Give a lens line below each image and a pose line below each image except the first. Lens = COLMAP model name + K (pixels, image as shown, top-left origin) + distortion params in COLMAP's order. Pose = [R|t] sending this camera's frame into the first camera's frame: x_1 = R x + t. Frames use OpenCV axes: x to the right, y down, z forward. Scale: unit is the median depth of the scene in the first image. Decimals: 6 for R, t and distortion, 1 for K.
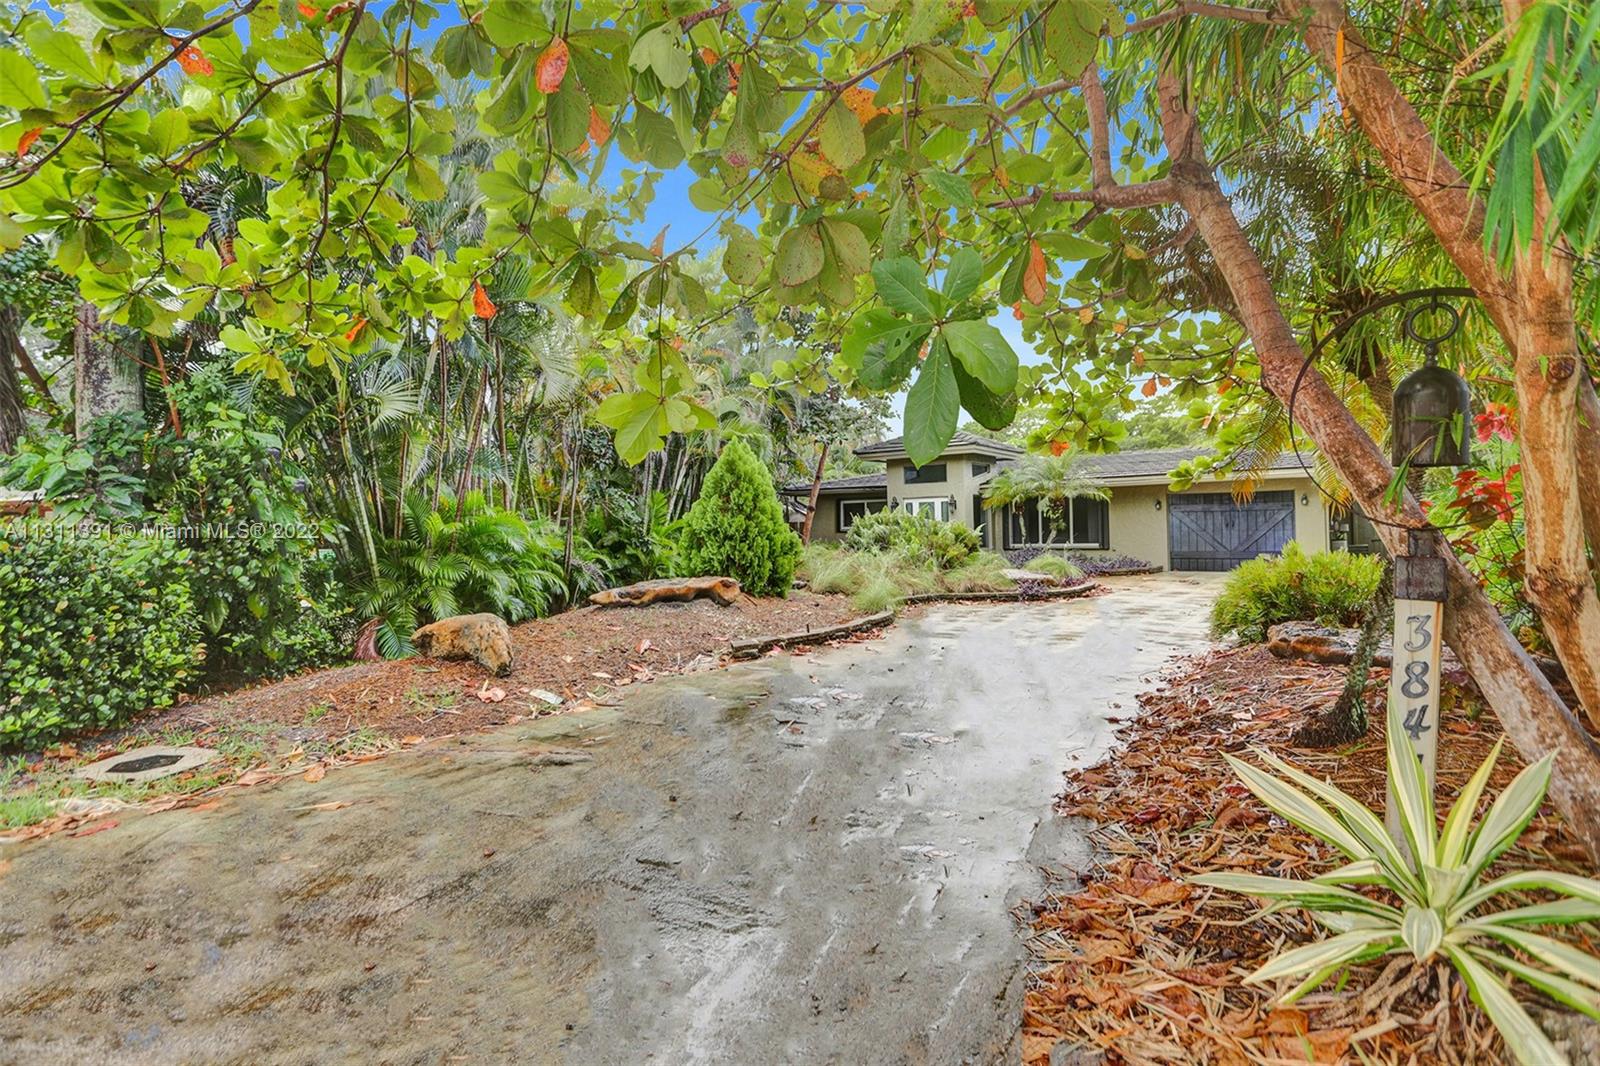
lens RADIAL K [[877.9, 0, 799.3], [0, 877.9, 532.0], [0, 0, 1]] dist [-0.026478, 0.017615]
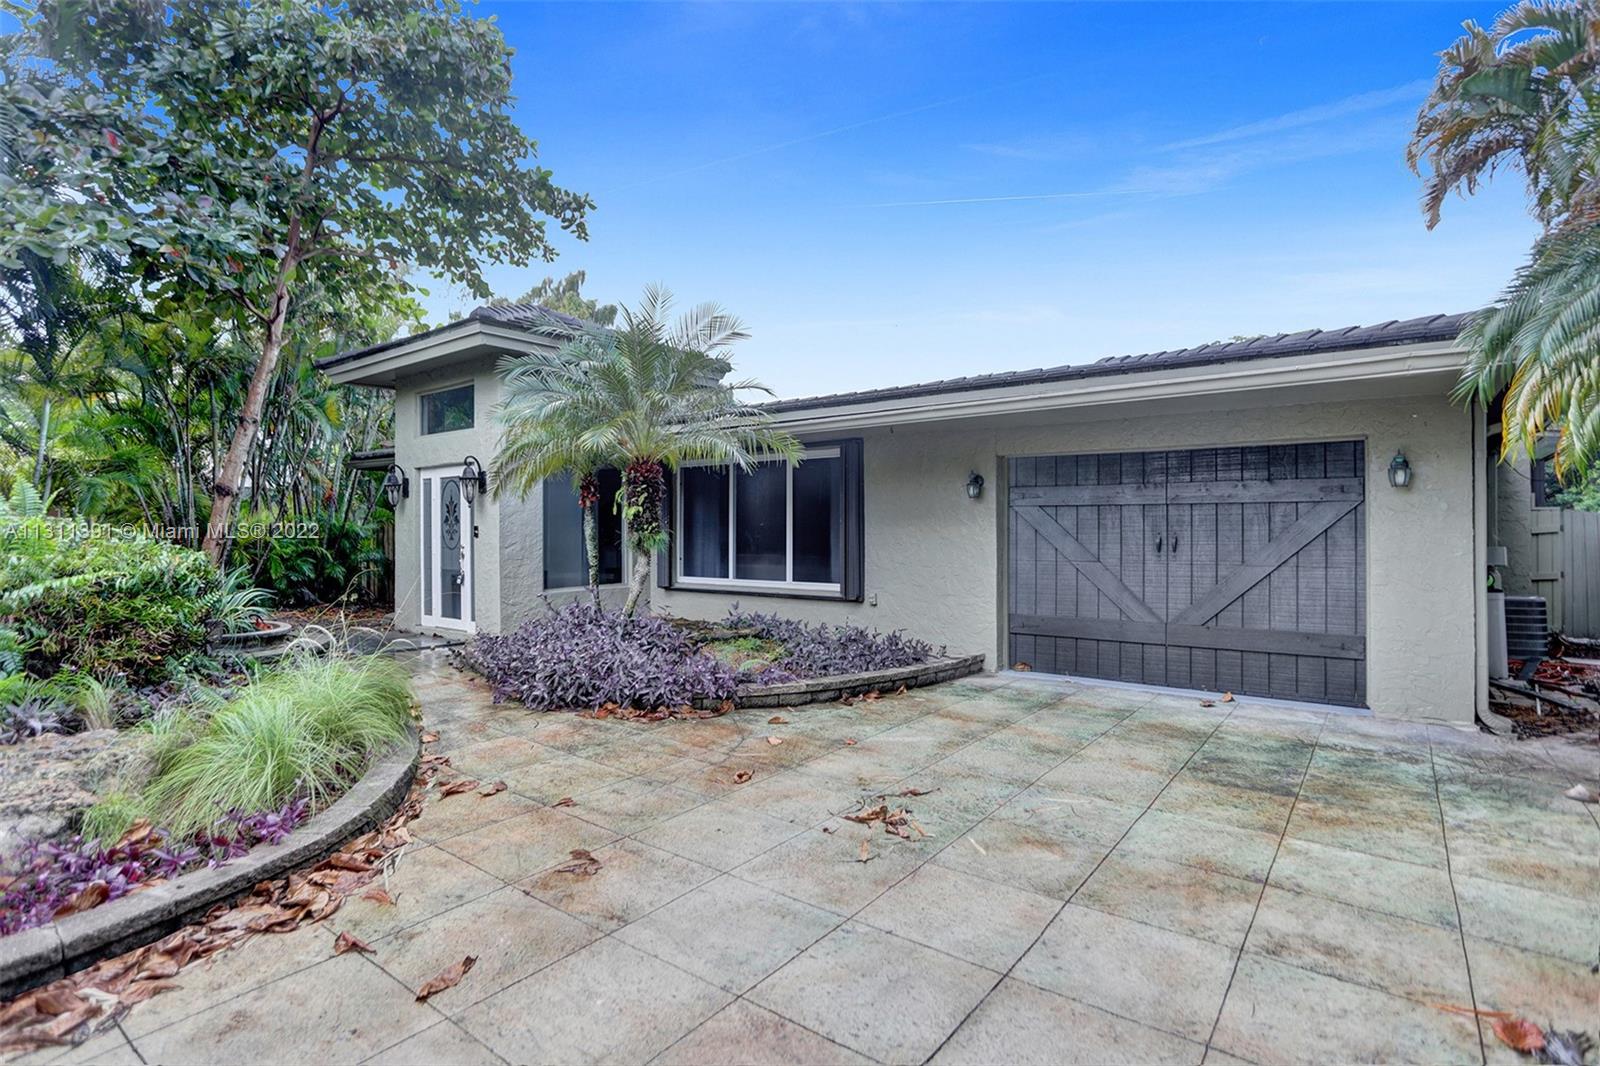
lens RADIAL K [[877.9, 0, 800.7], [0, 877.9, 532.9], [0, 0, 1]] dist [-0.026478, 0.017615]
pose [[0.999455, 0.016751, -0.028451, 0.347982], [-0.016683, 0.999857, 0.002642, -0.011244], [0.028491, -0.002166, 0.999592, 0.634070]]
